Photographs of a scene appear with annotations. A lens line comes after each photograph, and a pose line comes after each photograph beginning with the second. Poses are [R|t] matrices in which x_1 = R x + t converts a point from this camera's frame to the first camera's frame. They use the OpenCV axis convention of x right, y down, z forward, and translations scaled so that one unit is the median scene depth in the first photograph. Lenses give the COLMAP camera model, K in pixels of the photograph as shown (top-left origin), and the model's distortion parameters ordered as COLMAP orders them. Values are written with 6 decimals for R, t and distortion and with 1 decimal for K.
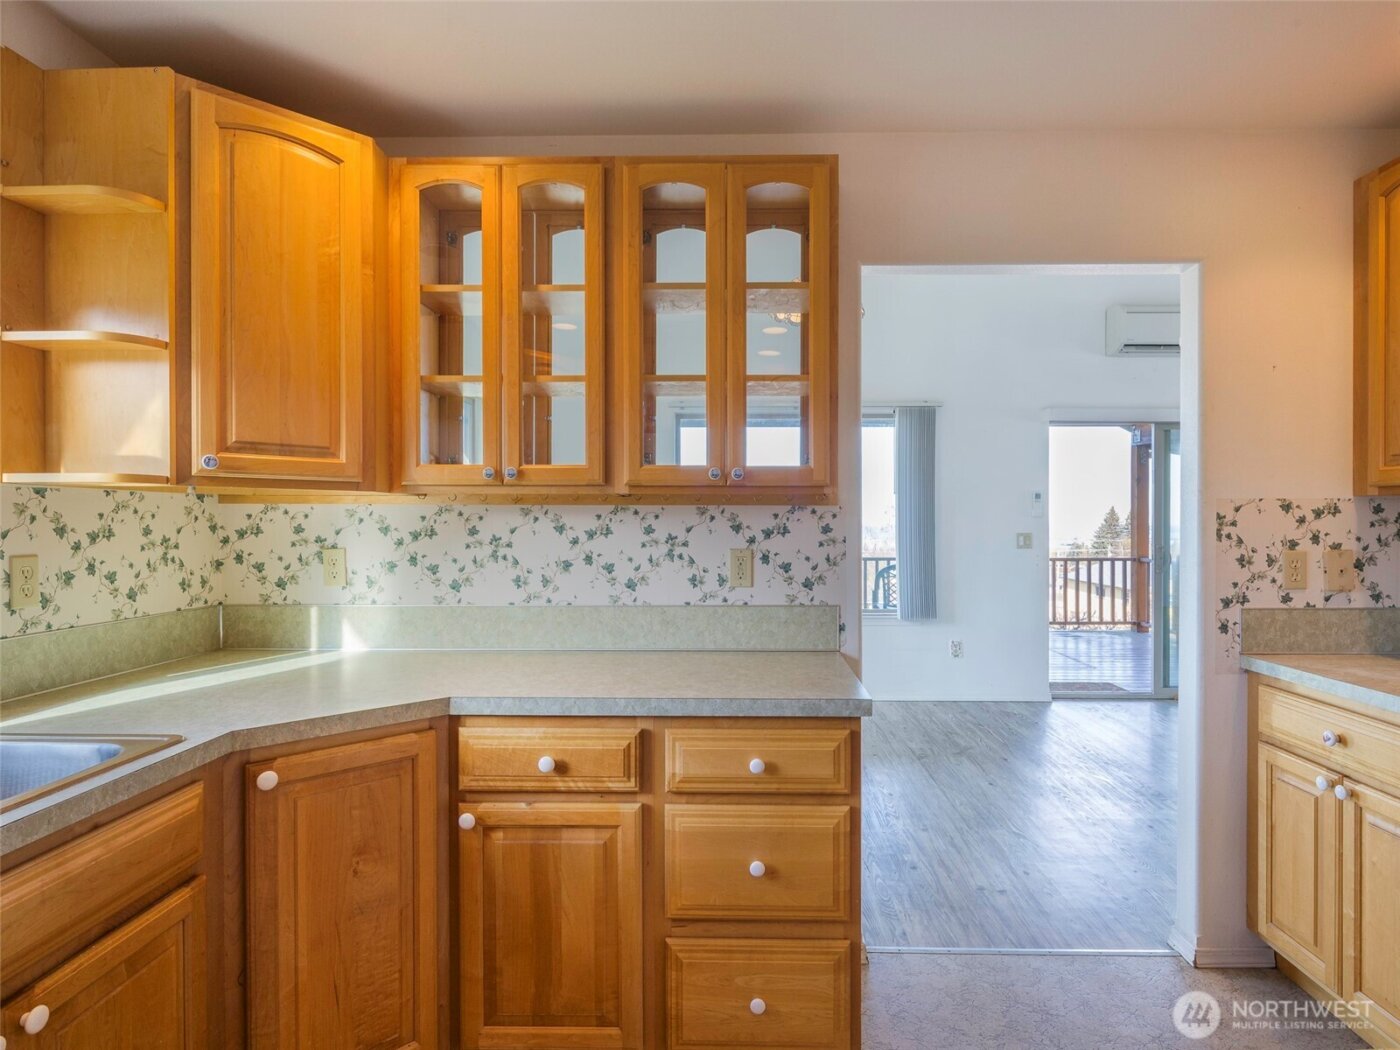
lens RADIAL K [[766.8, 0, 687.4], [0, 766.8, 525.4], [0, 0, 1]] dist [-0.019240, 0.002546]
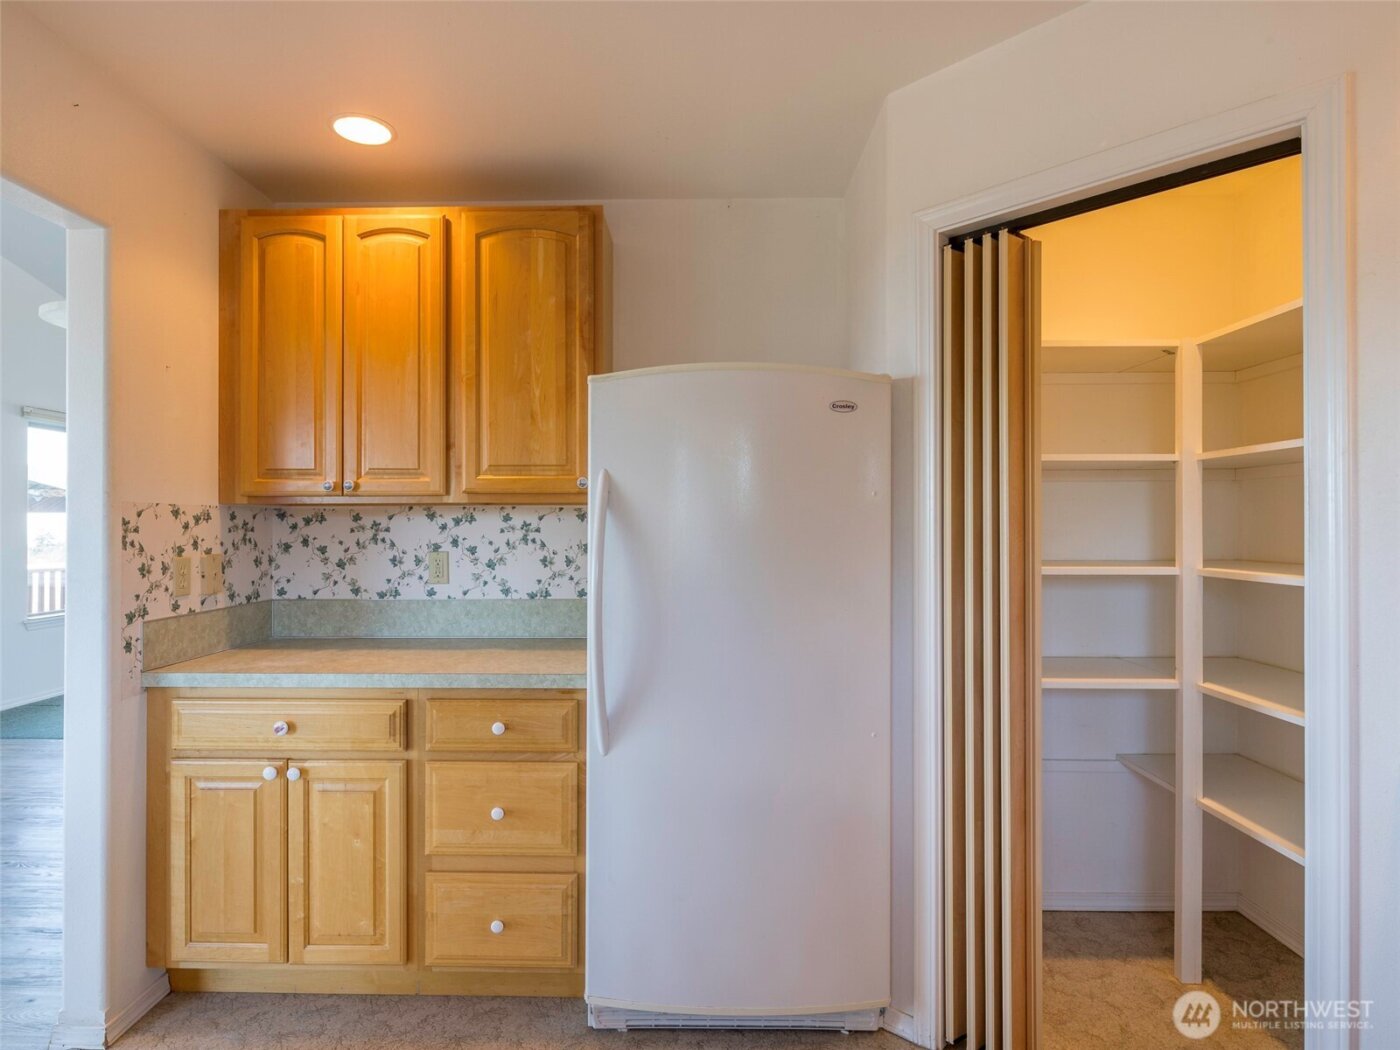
lens RADIAL K [[766.8, 0, 689.7], [0, 766.8, 519.4], [0, 0, 1]] dist [-0.019240, 0.002546]
pose [[-0.020414, 0.011870, 0.999721, -0.205173], [0.008728, 0.999894, -0.011694, 0.001584], [-0.999754, 0.008486, -0.020516, 0.358665]]
